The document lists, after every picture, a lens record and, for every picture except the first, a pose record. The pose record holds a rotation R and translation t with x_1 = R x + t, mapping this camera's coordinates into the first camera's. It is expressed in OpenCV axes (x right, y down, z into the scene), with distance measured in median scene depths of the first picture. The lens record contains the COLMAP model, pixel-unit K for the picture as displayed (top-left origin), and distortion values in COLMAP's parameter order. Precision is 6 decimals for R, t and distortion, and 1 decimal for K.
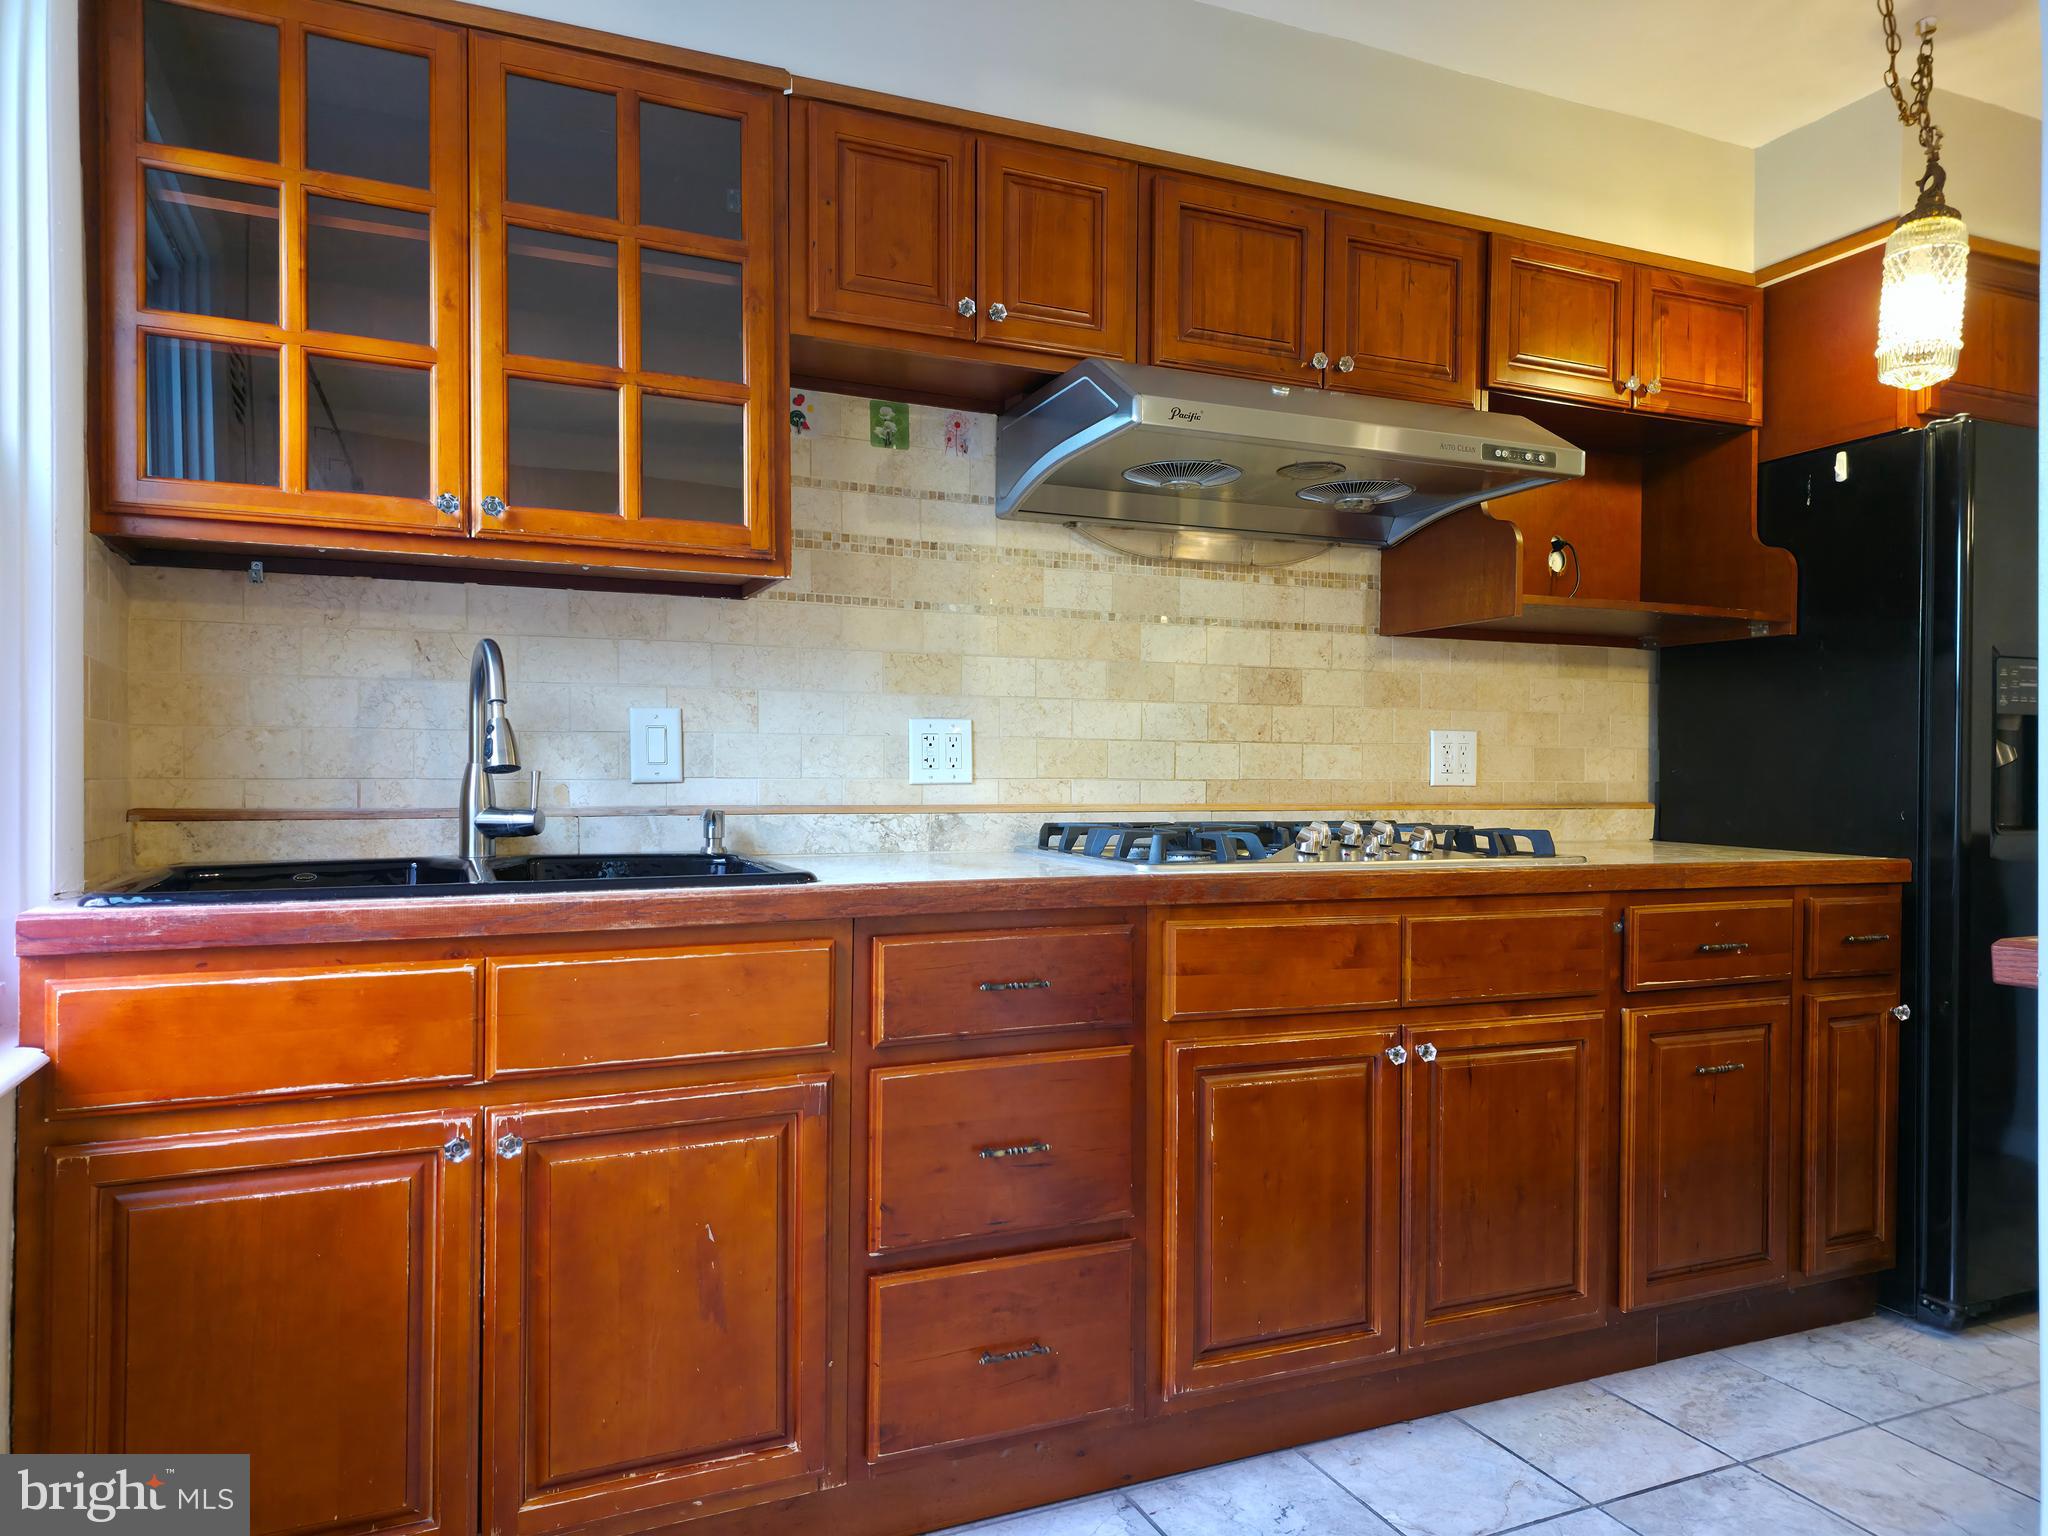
lens RADIAL K [[1318.4, 0, 1027.0], [0, 1318.4, 785.3], [0, 0, 1]] dist [0.061029, -0.043605]
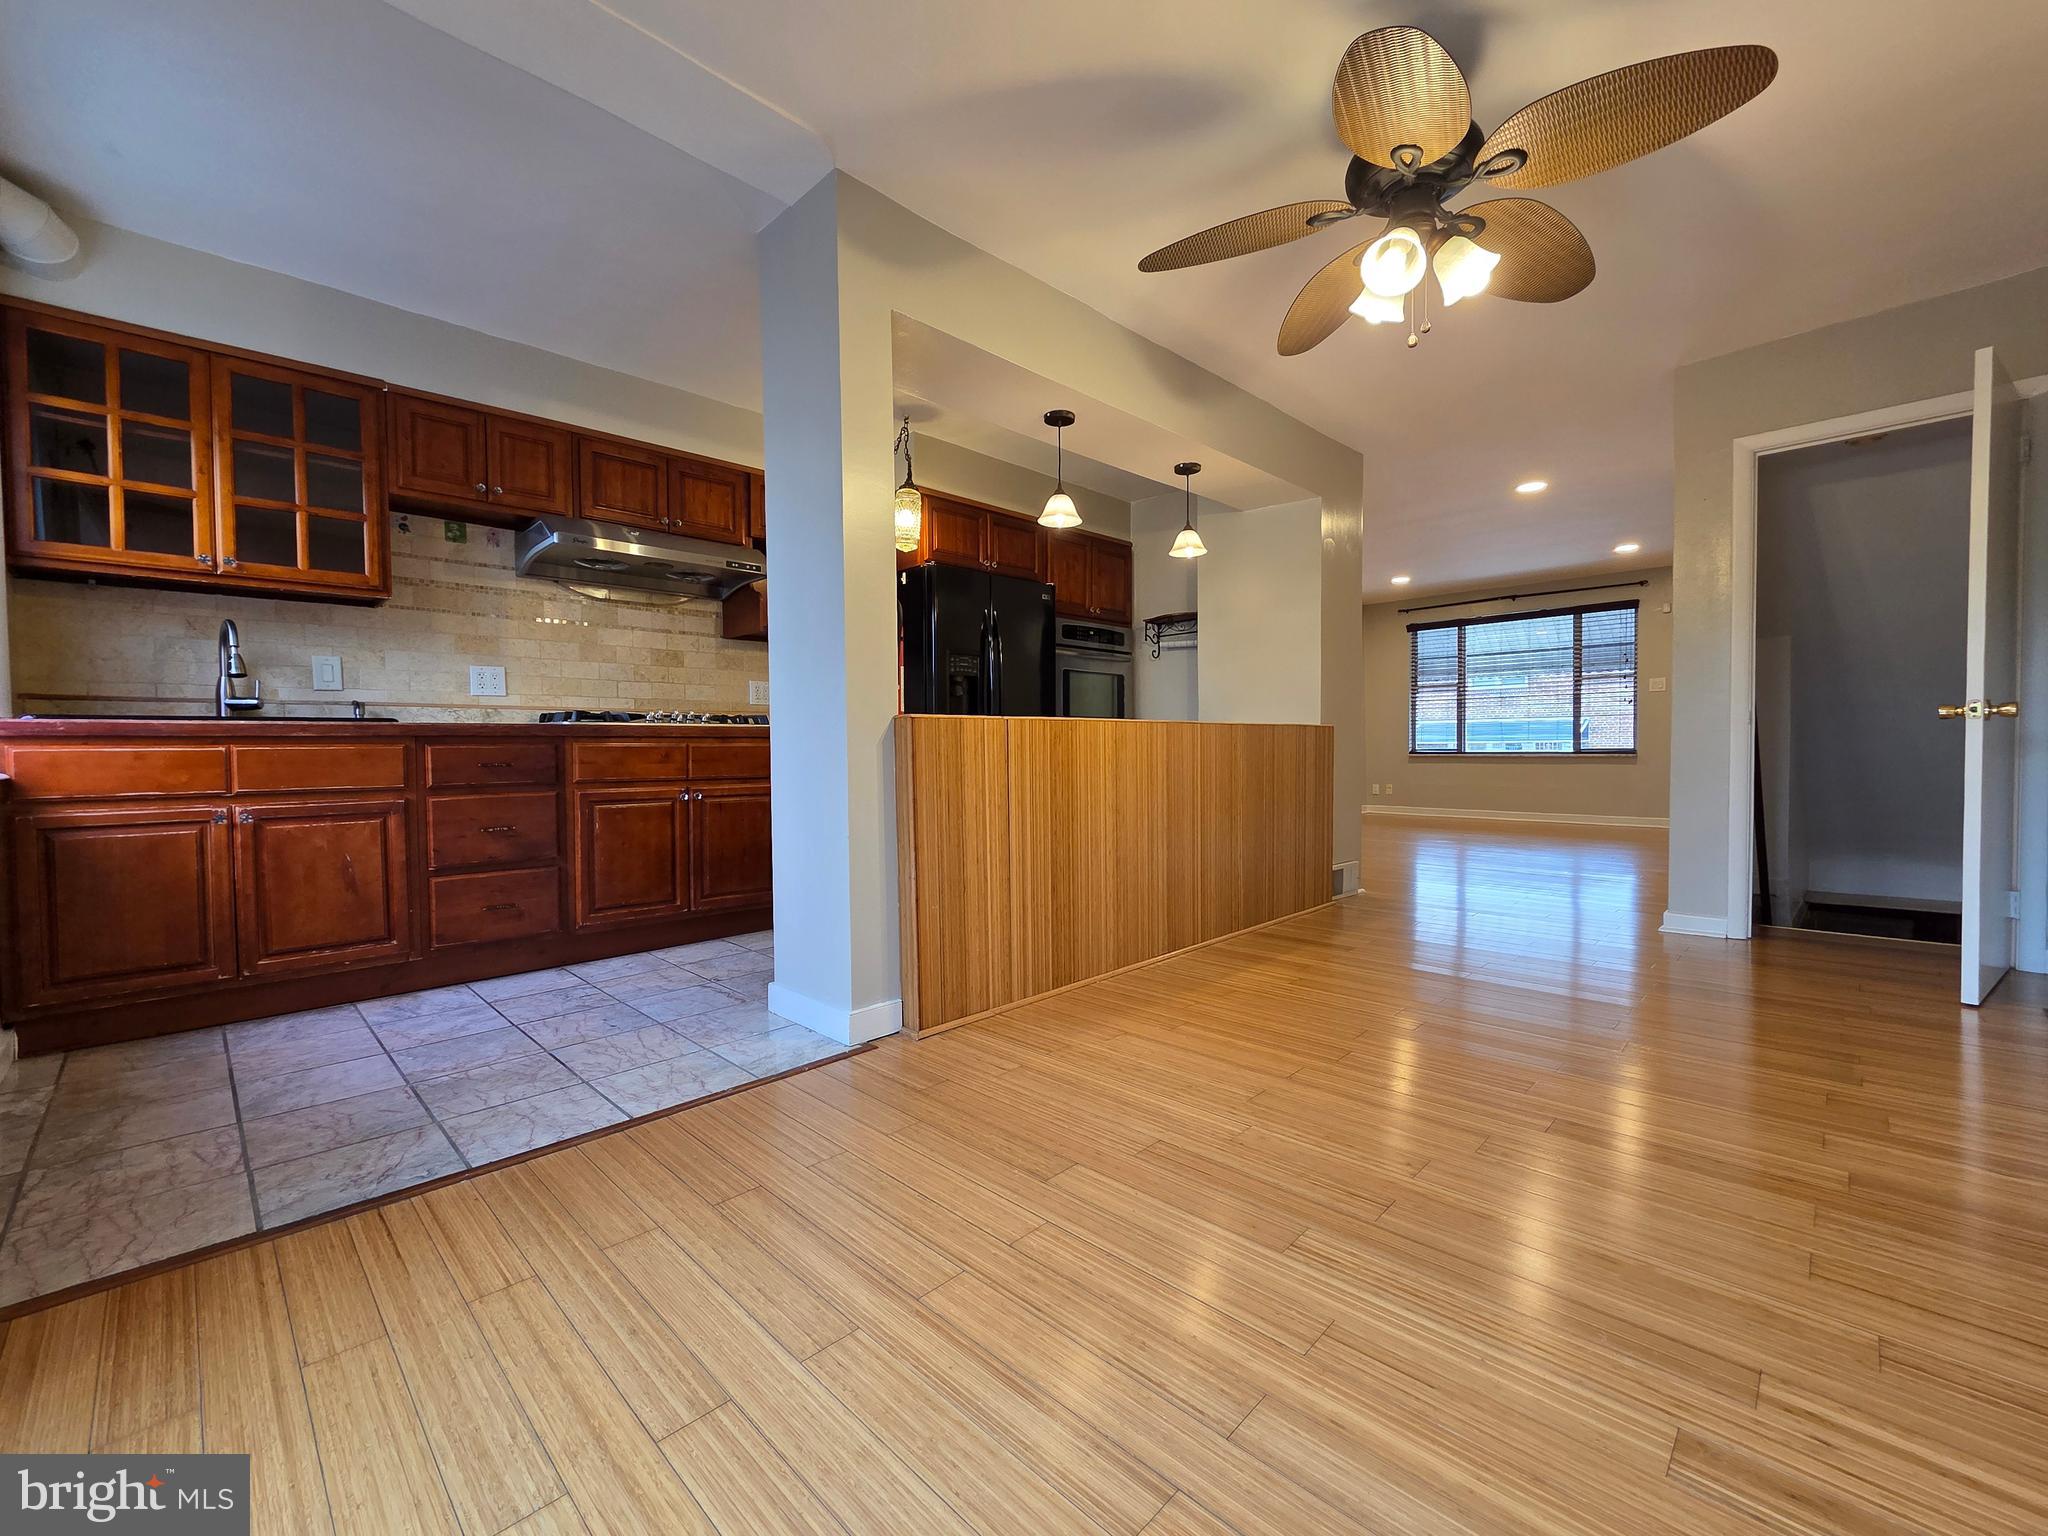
lens RADIAL K [[832.3, 0, 1021.2], [0, 832.3, 770.1], [0, 0, 1]] dist [0.004459, -0.001684]
pose [[0.935280, -0.023376, 0.353135, 0.321280], [0.016451, 0.999609, 0.022597, 0.125722], [-0.353526, -0.015325, 0.935299, -0.743901]]
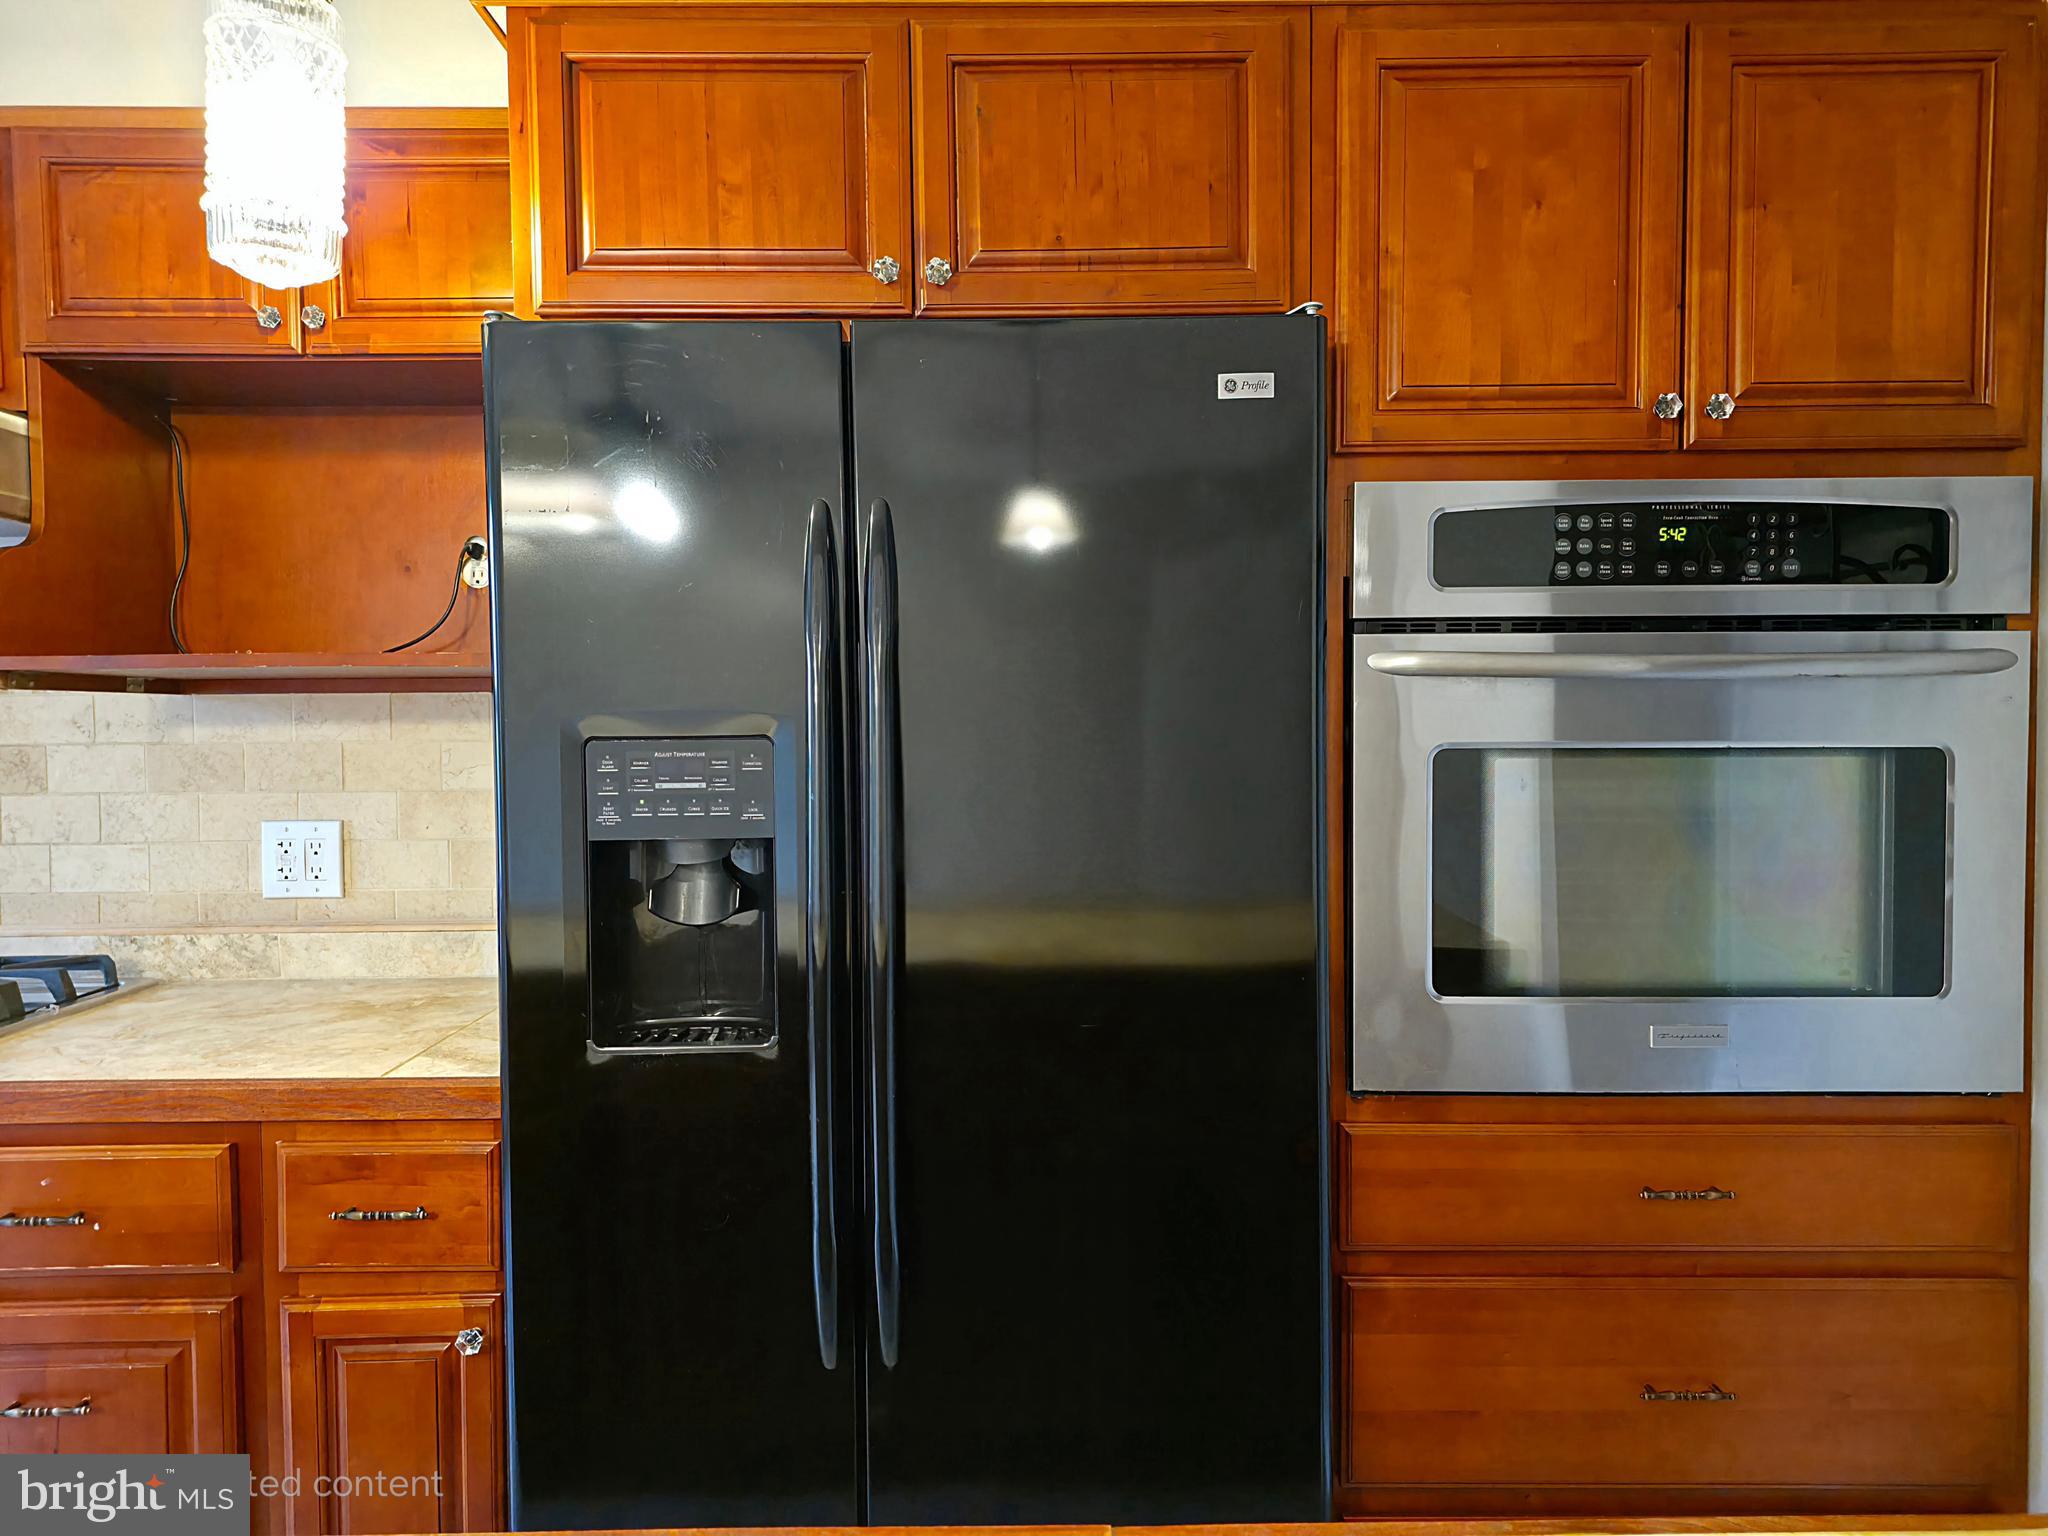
lens RADIAL K [[1318.4, 0, 1017.5], [0, 1318.4, 761.2], [0, 0, 1]] dist [0.061029, -0.043605]
pose [[0.917361, -0.002344, -0.398049, 1.351691], [0.009856, 0.999810, 0.016827, -0.114692], [0.397934, -0.019359, 0.917210, 0.688703]]
